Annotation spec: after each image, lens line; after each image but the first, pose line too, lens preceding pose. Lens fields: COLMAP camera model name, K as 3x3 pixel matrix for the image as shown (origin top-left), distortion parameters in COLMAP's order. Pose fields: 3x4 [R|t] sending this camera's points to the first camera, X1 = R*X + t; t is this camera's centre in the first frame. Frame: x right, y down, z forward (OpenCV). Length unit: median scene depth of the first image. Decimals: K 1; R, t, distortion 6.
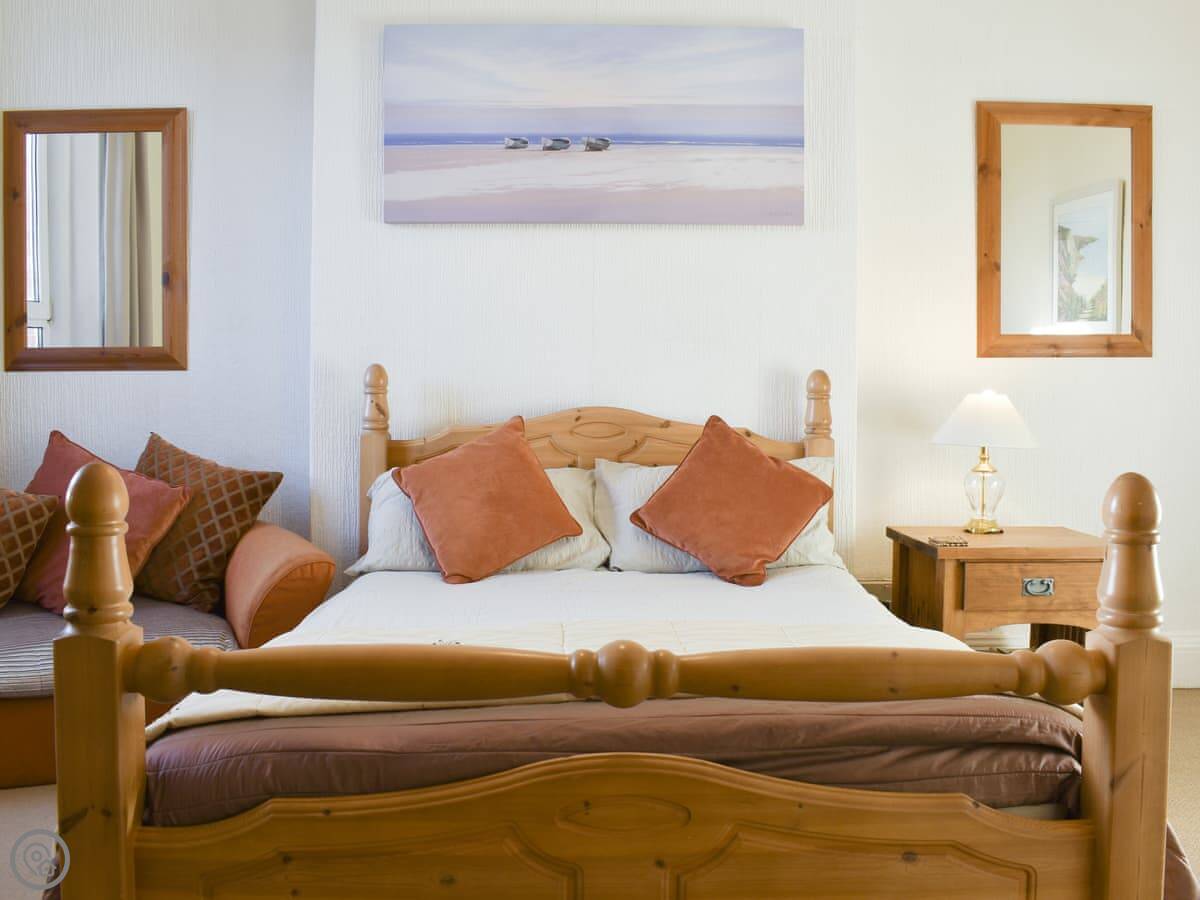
lens RADIAL K [[1210.2, 0, 600.0], [0, 1210.2, 450.0], [0, 0, 1]] dist [-0.103943, 0.018038]
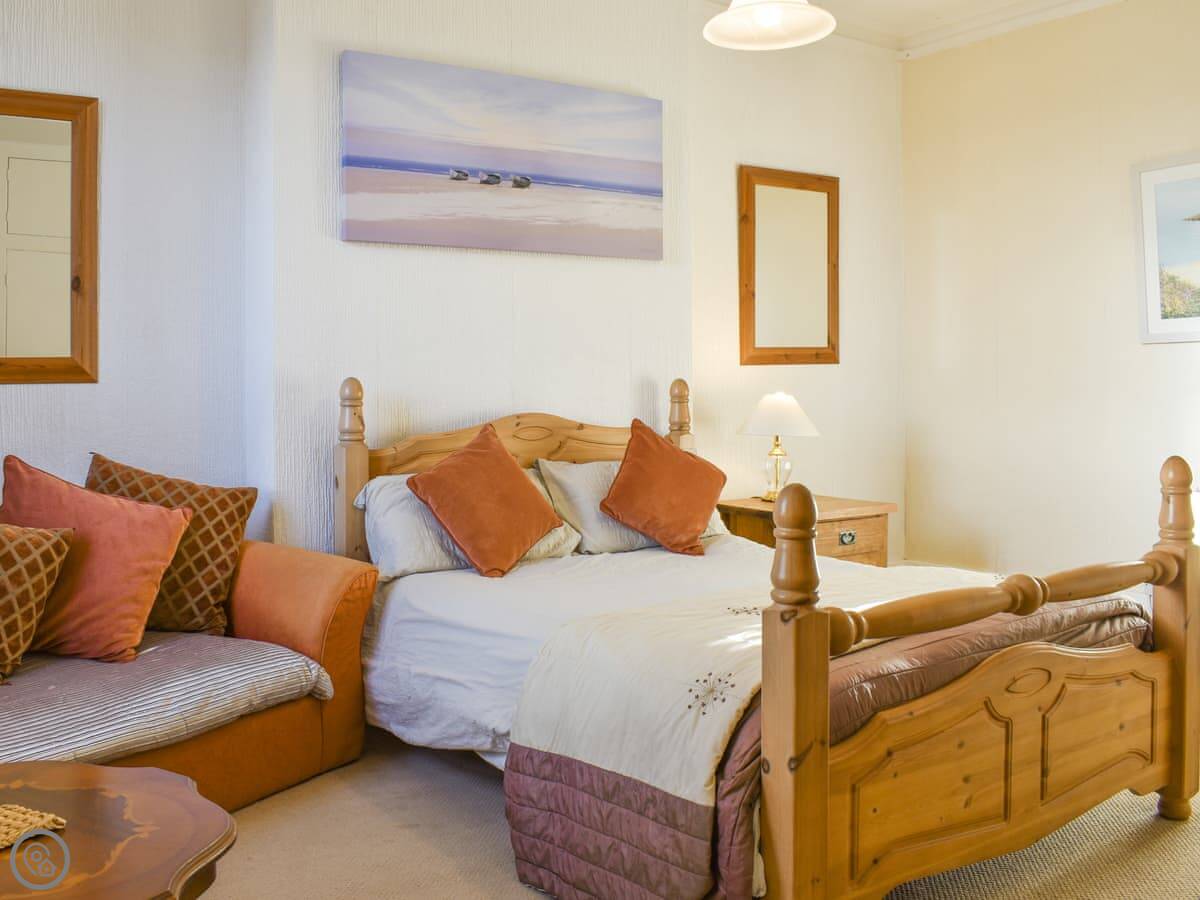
lens RADIAL K [[1284.6, 0, 599.5], [0, 1284.6, 394.3], [0, 0, 1]] dist [-0.095955, 0.001948]
pose [[0.805684, -0.017606, 0.592084, -0.663249], [0.033075, 0.999336, -0.015291, -0.032950], [-0.591422, 0.031903, 0.805731, -0.012160]]
